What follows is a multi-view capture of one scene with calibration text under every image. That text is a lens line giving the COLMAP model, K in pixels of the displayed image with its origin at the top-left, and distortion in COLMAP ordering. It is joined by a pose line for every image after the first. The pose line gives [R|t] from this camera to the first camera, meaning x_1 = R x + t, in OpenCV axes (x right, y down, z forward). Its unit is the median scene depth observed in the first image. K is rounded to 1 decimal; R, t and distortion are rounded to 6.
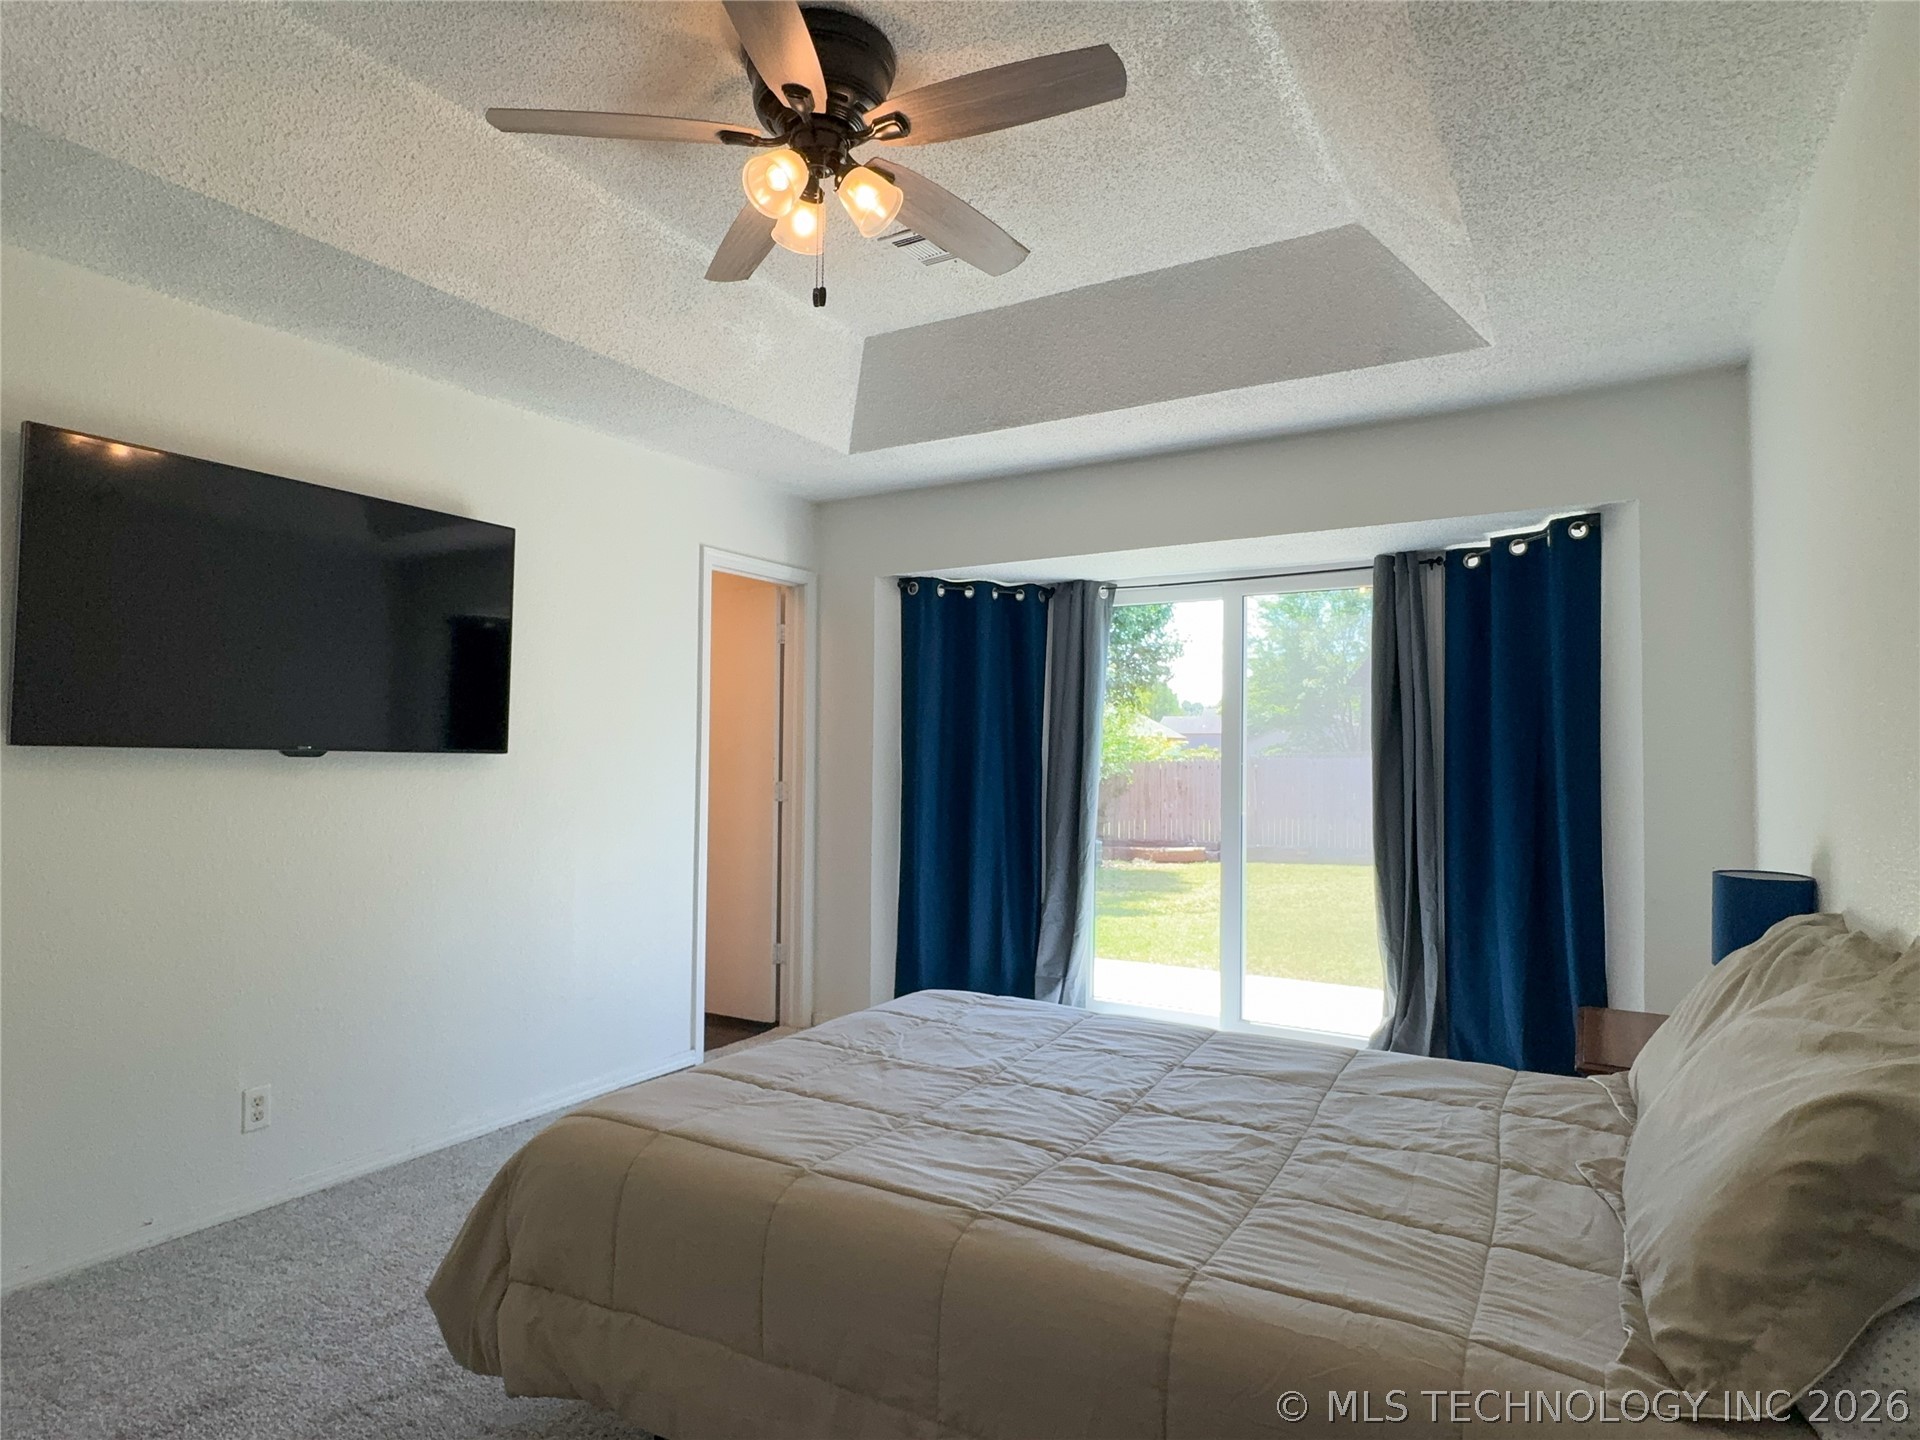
lens RADIAL K [[1072.9, 0, 957.6], [0, 1072.9, 713.7], [0, 0, 1]] dist [-0.001449, -0.001114]
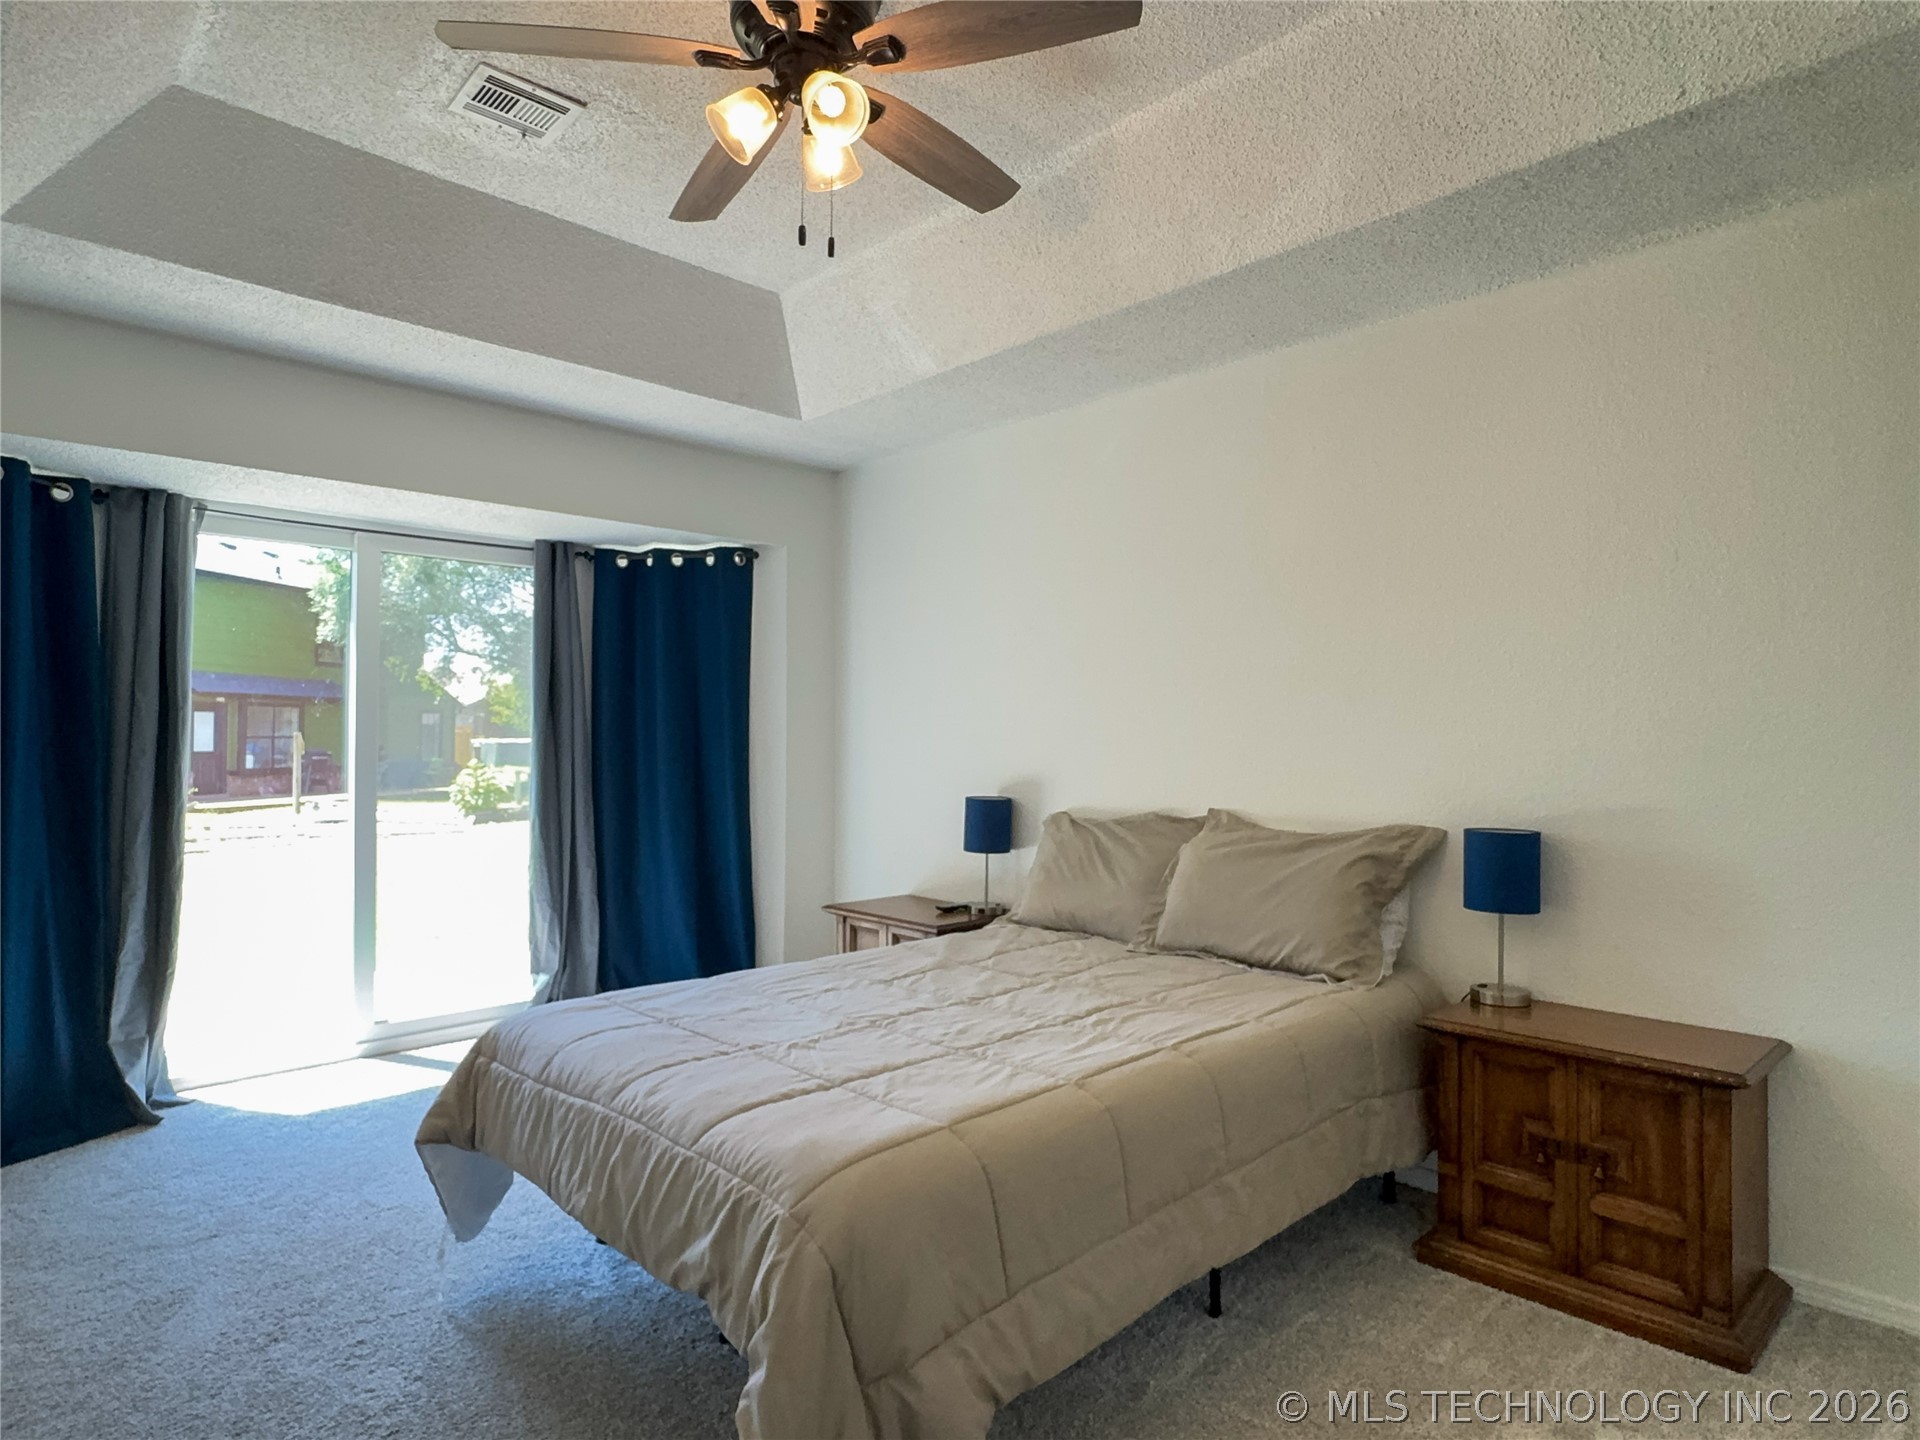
lens RADIAL K [[1072.9, 0, 956.1], [0, 1072.9, 714.6], [0, 0, 1]] dist [-0.001449, -0.001114]
pose [[0.260141, 0.010788, 0.965510, -1.006427], [-0.038330, 0.999265, -0.000838, 0.018878], [-0.964810, -0.036790, 0.260363, 0.631646]]
